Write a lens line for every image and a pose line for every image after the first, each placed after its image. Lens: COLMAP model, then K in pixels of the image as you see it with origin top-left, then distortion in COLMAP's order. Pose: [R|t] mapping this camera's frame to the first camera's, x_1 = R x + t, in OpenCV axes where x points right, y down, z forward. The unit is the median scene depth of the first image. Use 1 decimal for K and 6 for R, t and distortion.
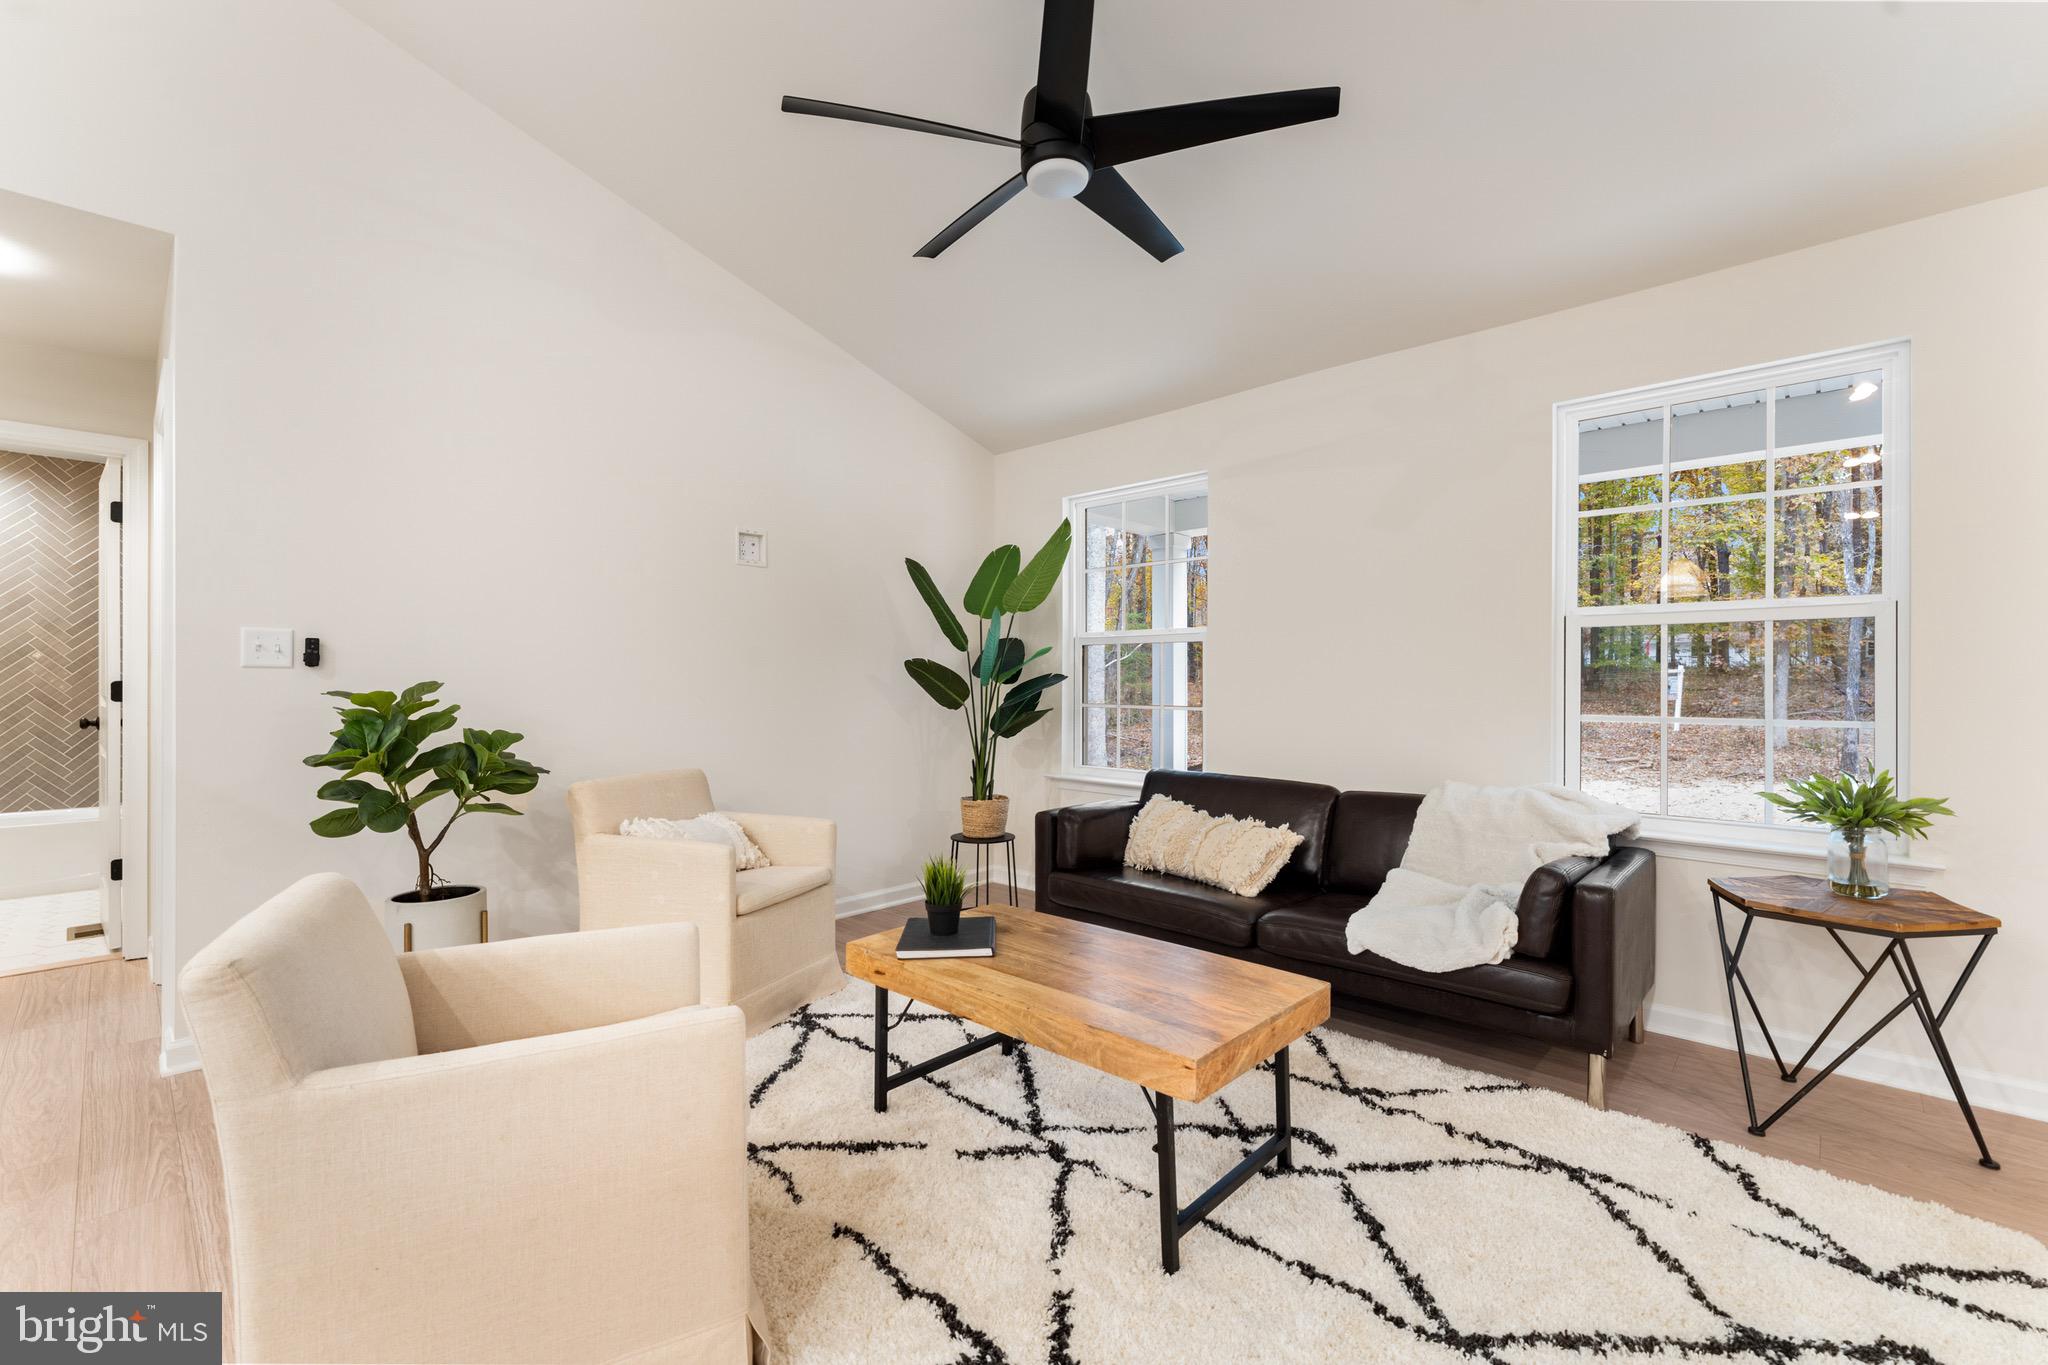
lens RADIAL K [[898.3, 0, 1005.8], [0, 898.3, 682.6], [0, 0, 1]] dist [0.000595, 0.000012]
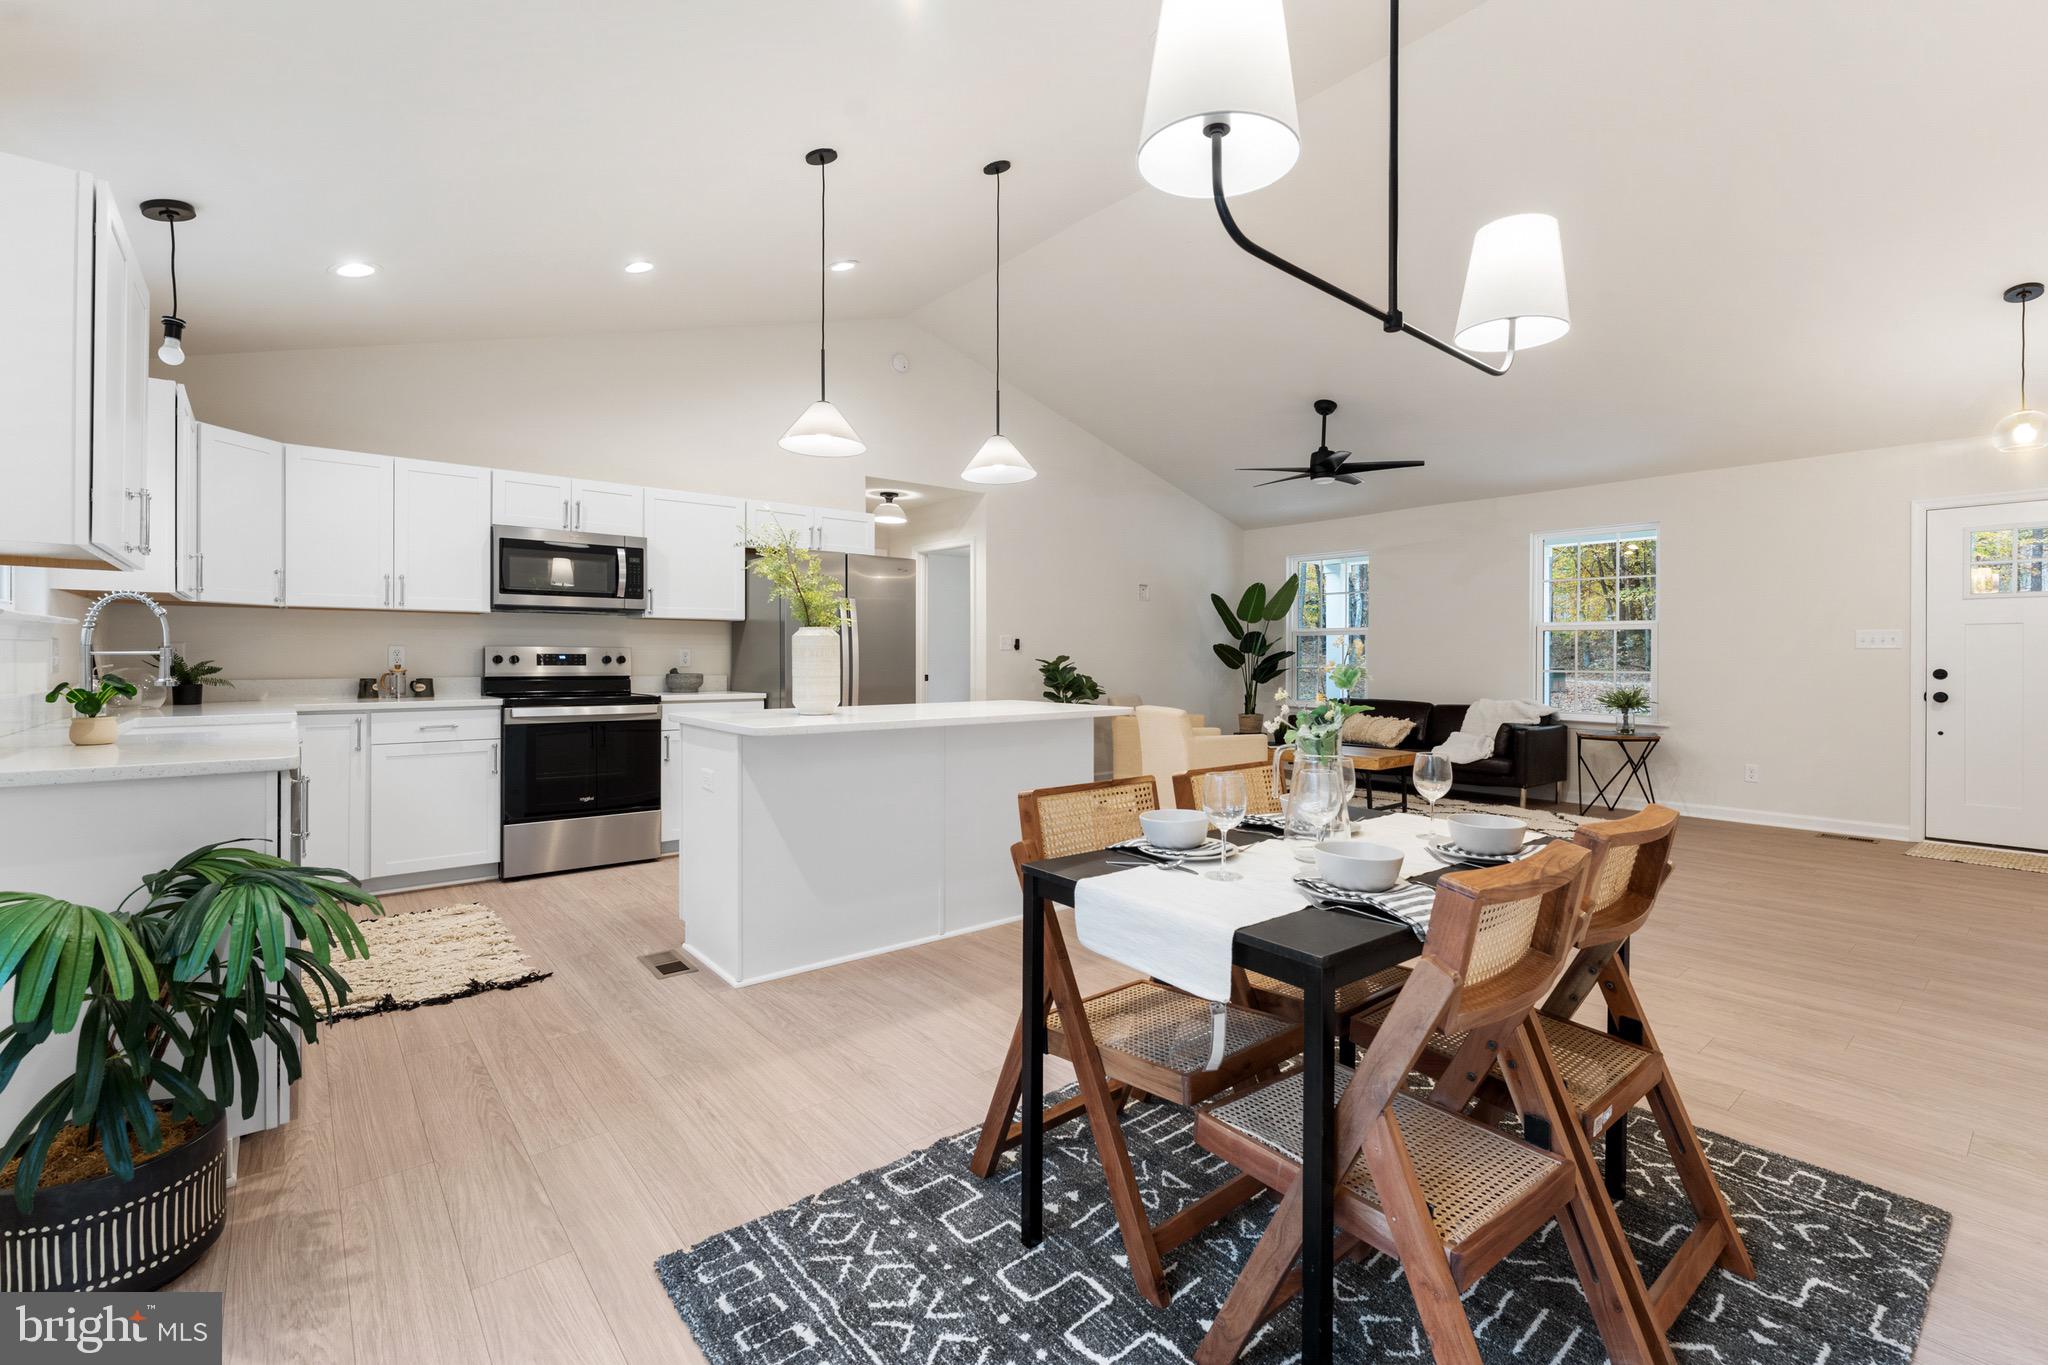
lens RADIAL K [[898.3, 0, 1021.6], [0, 898.3, 656.8], [0, 0, 1]] dist [0.000595, 0.000012]
pose [[0.992721, 0.000634, -0.120431, -0.415949], [-0.000784, 0.999999, -0.001197, 0.006789], [0.120430, 0.001282, 0.992721, -1.481132]]
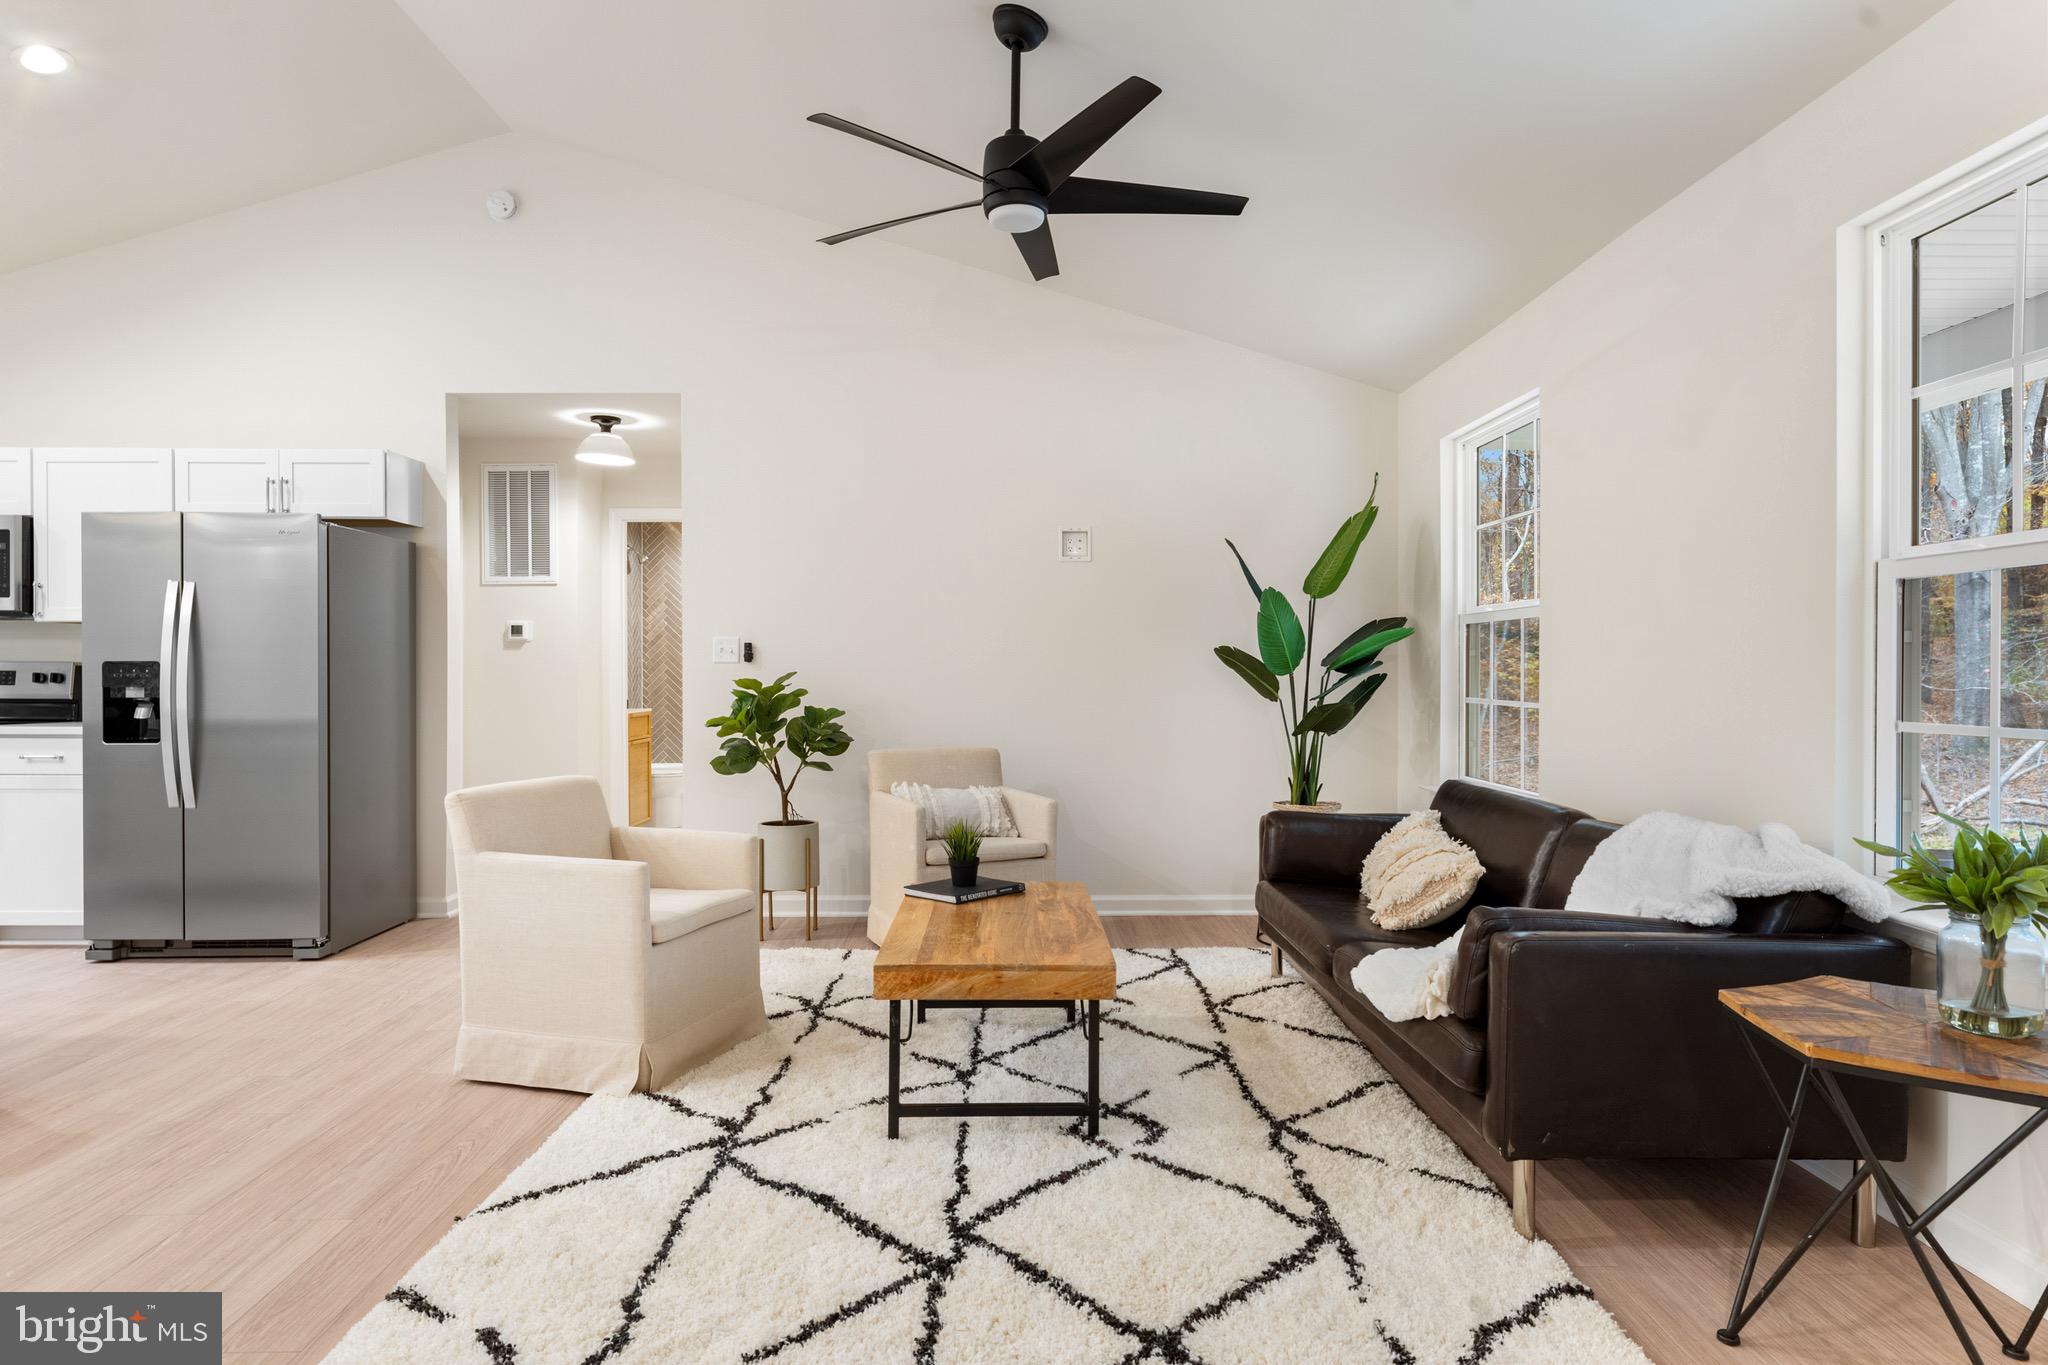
lens RADIAL K [[1104.1, 0, 1009.7], [0, 1104.1, 681.6], [0, 0, 1]] dist [-0.002005, 0.000606]
pose [[0.701427, 0.006238, -0.712714, 0.783014], [-0.003101, 0.999979, 0.005701, 0.002726], [0.712735, -0.001789, 0.701431, 0.023709]]
